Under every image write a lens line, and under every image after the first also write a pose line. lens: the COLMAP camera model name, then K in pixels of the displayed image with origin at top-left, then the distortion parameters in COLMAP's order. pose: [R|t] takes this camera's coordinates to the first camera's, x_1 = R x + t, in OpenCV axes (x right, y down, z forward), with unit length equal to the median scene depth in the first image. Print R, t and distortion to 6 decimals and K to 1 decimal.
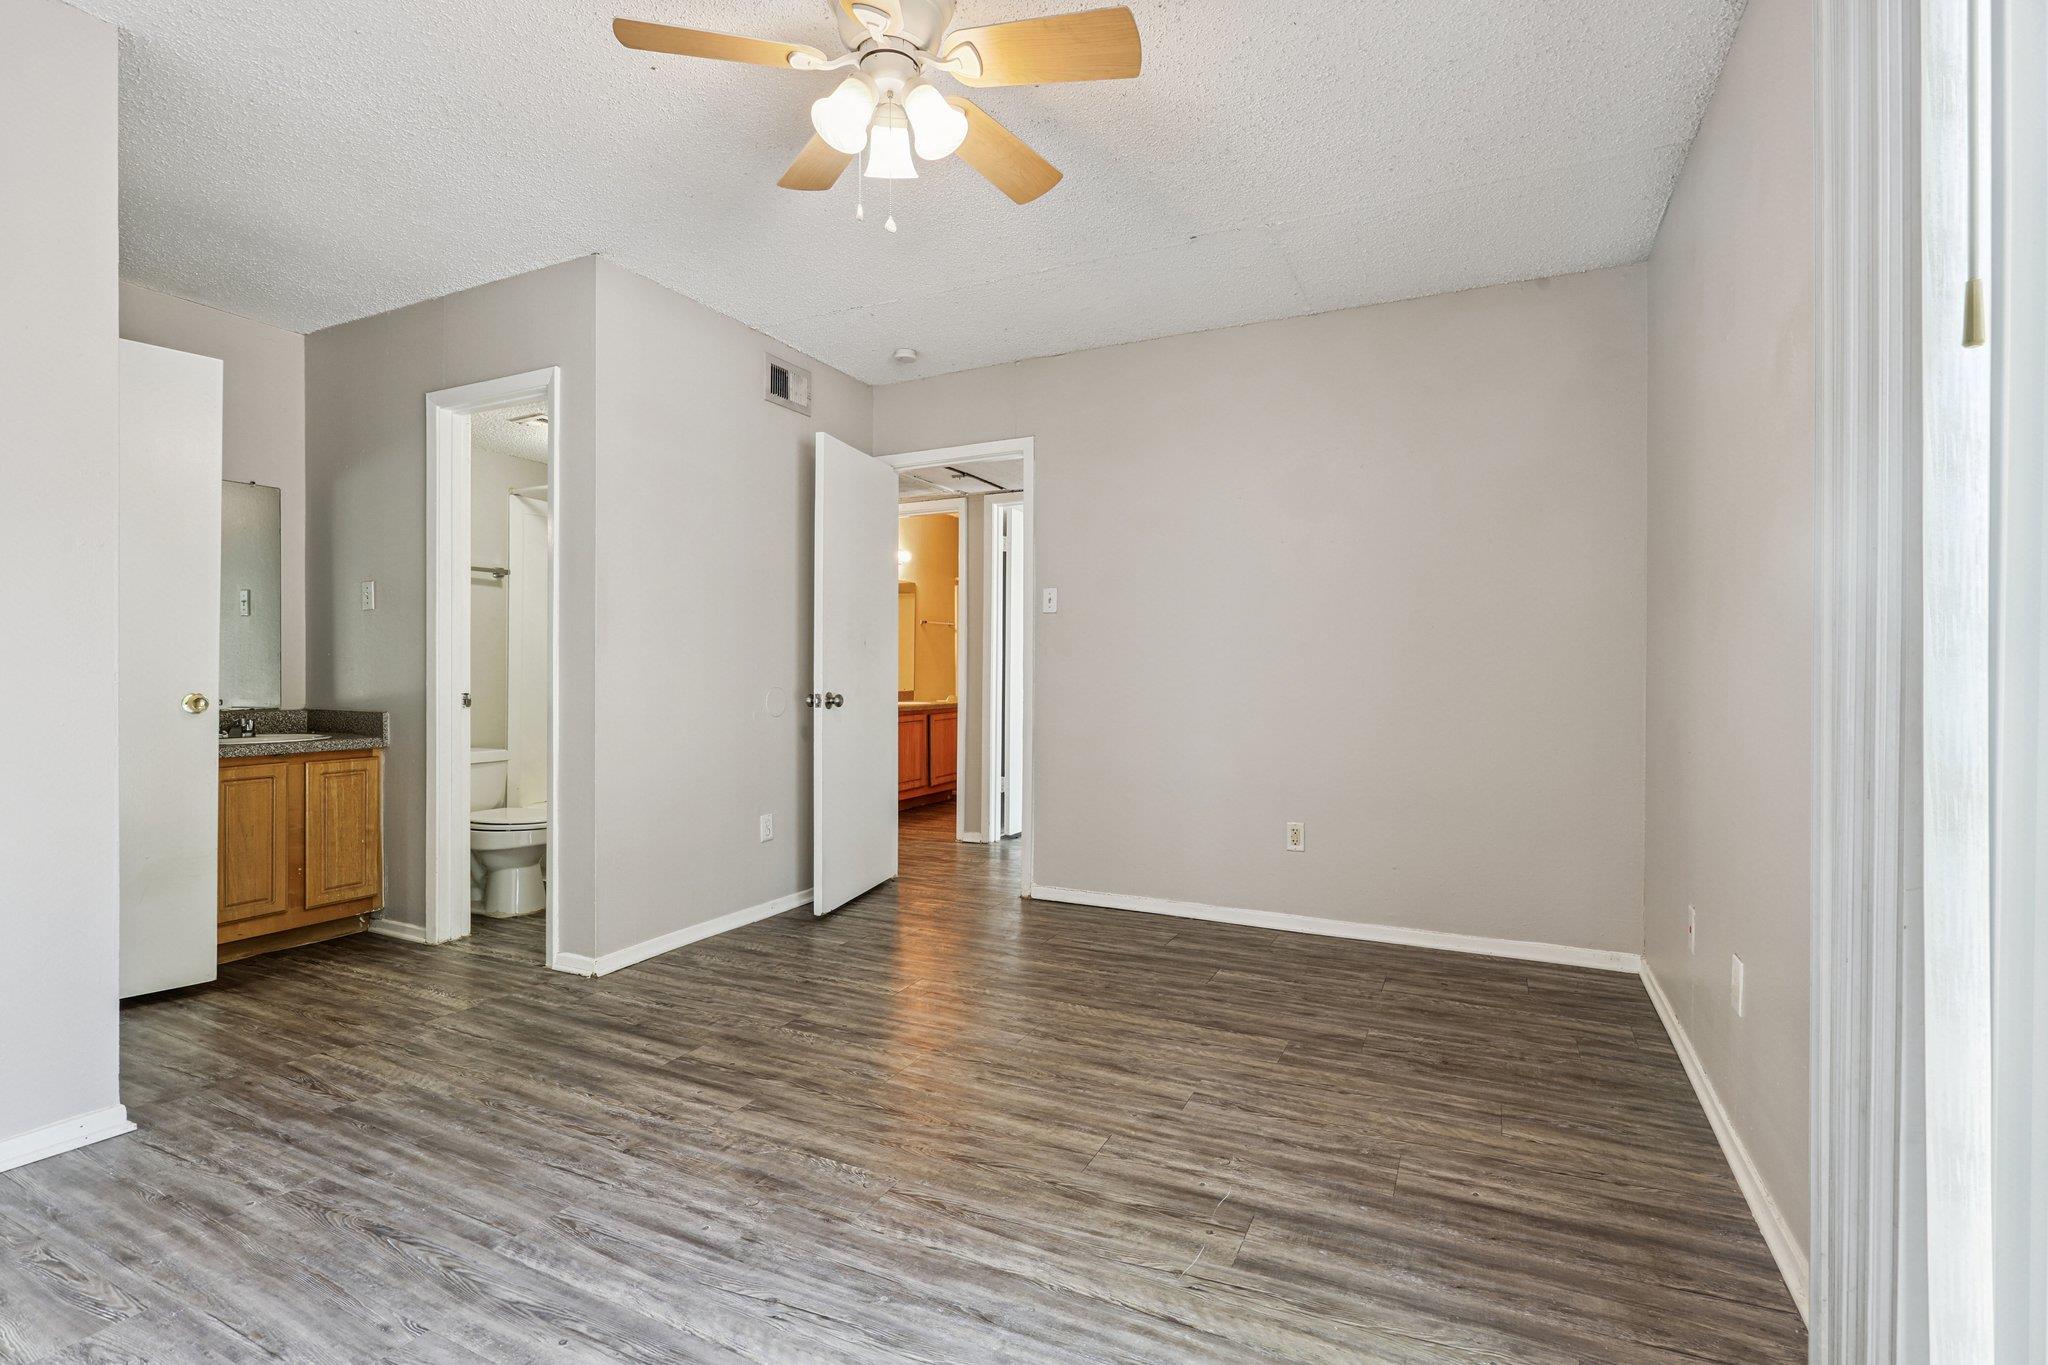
lens RADIAL K [[933.9, 0, 1023.7], [0, 933.9, 667.2], [0, 0, 1]] dist [-0.000363, 0.000066]
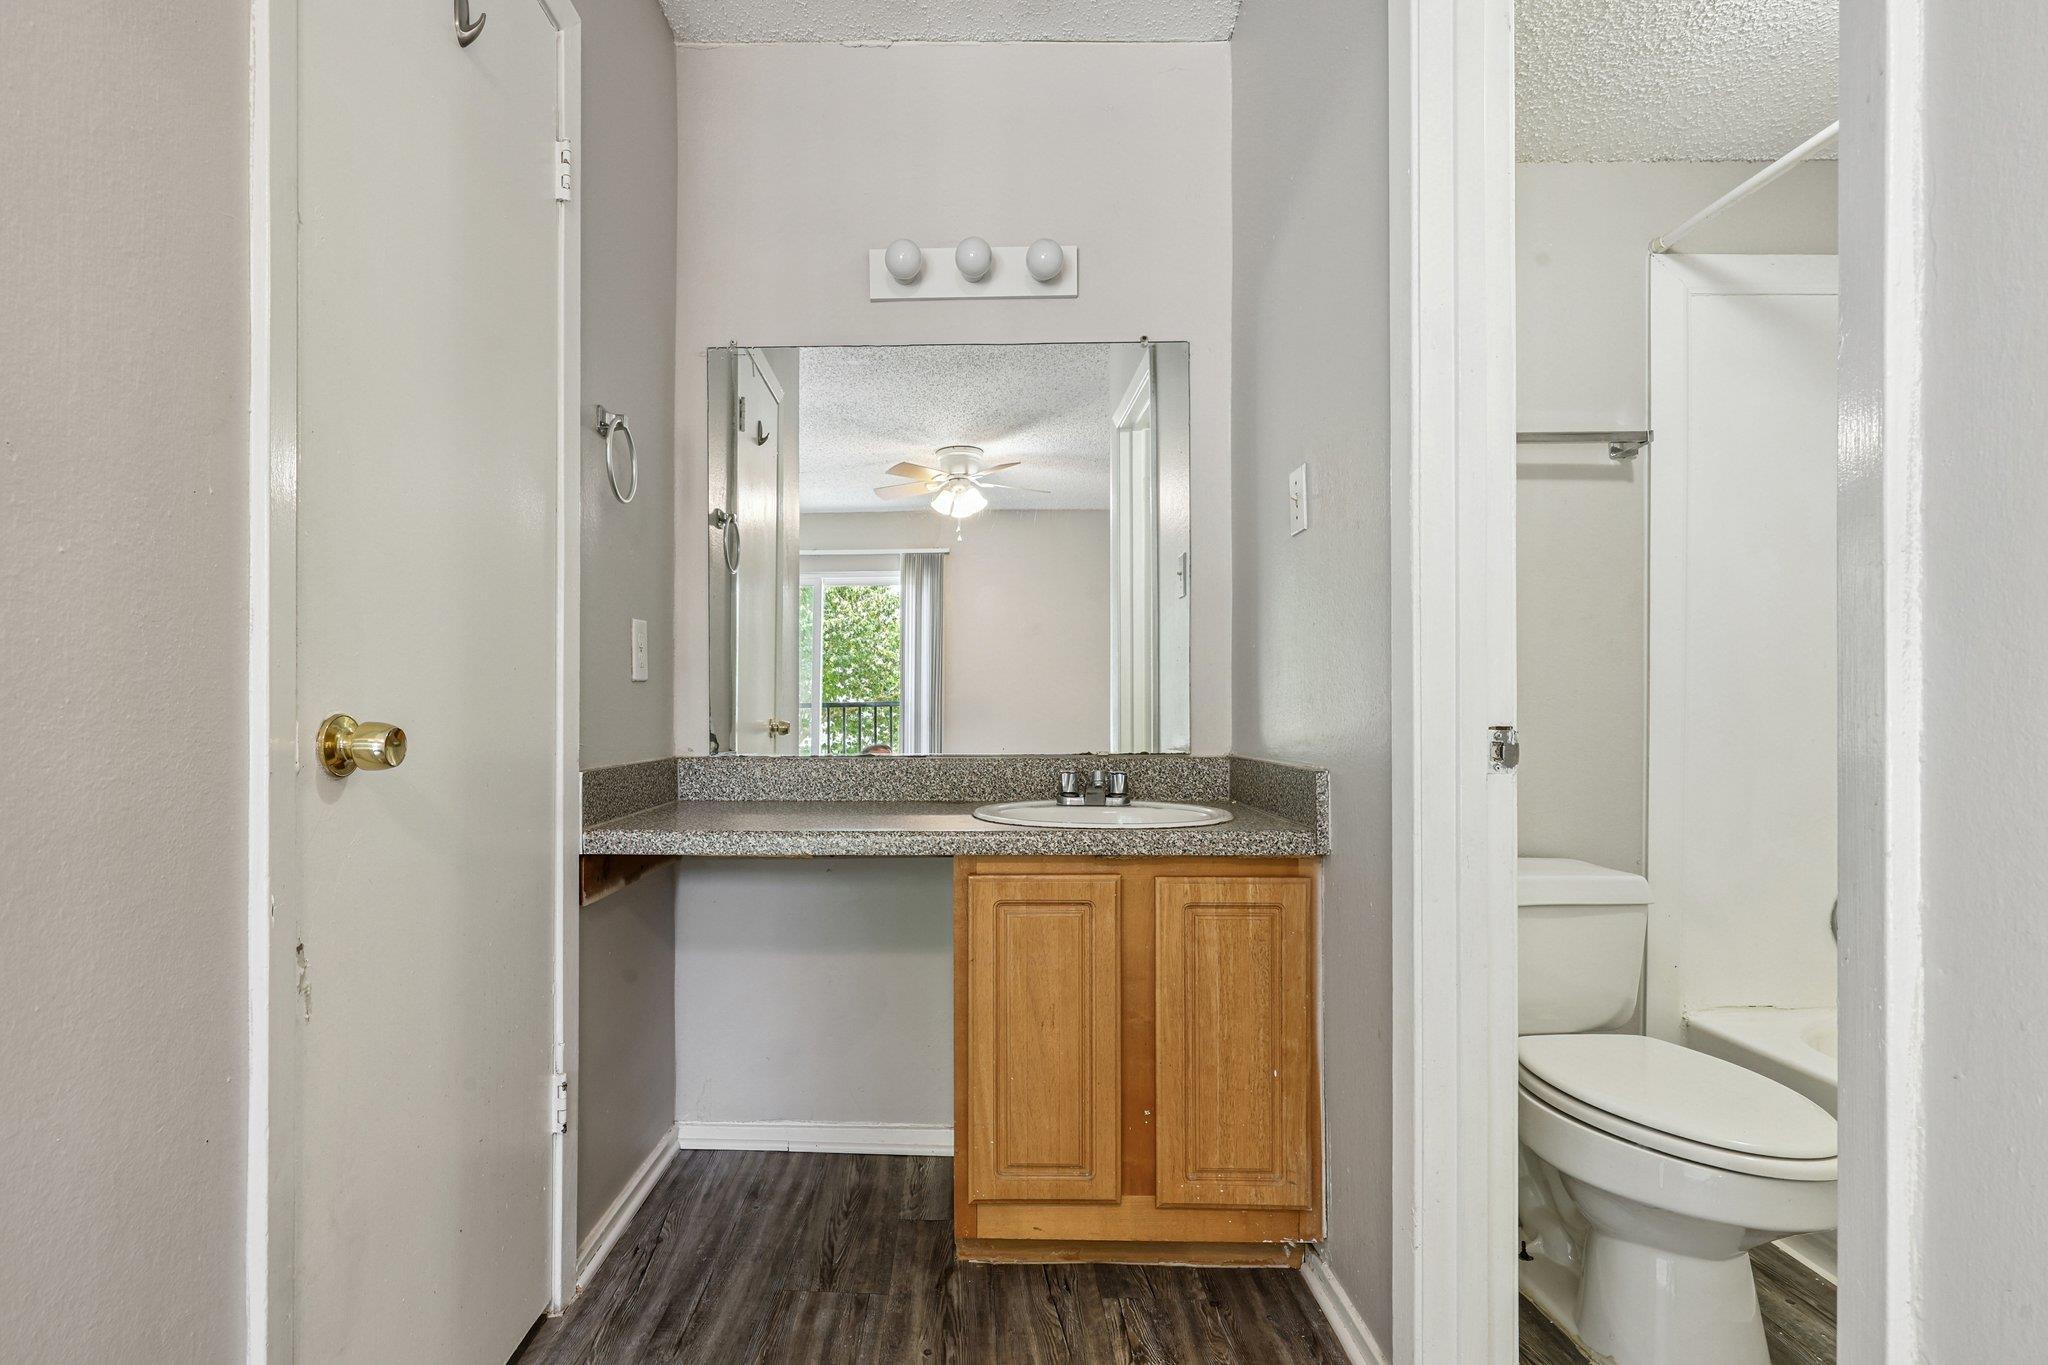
lens RADIAL K [[943.5, 0, 1033.6], [0, 943.5, 706.9], [0, 0, 1]] dist [-0.006229, -0.000427]
pose [[0.429906, -0.010829, -0.902809, -0.868305], [-0.001229, 0.999920, -0.012579, 0.059720], [0.902873, 0.006517, 0.429858, 1.695790]]
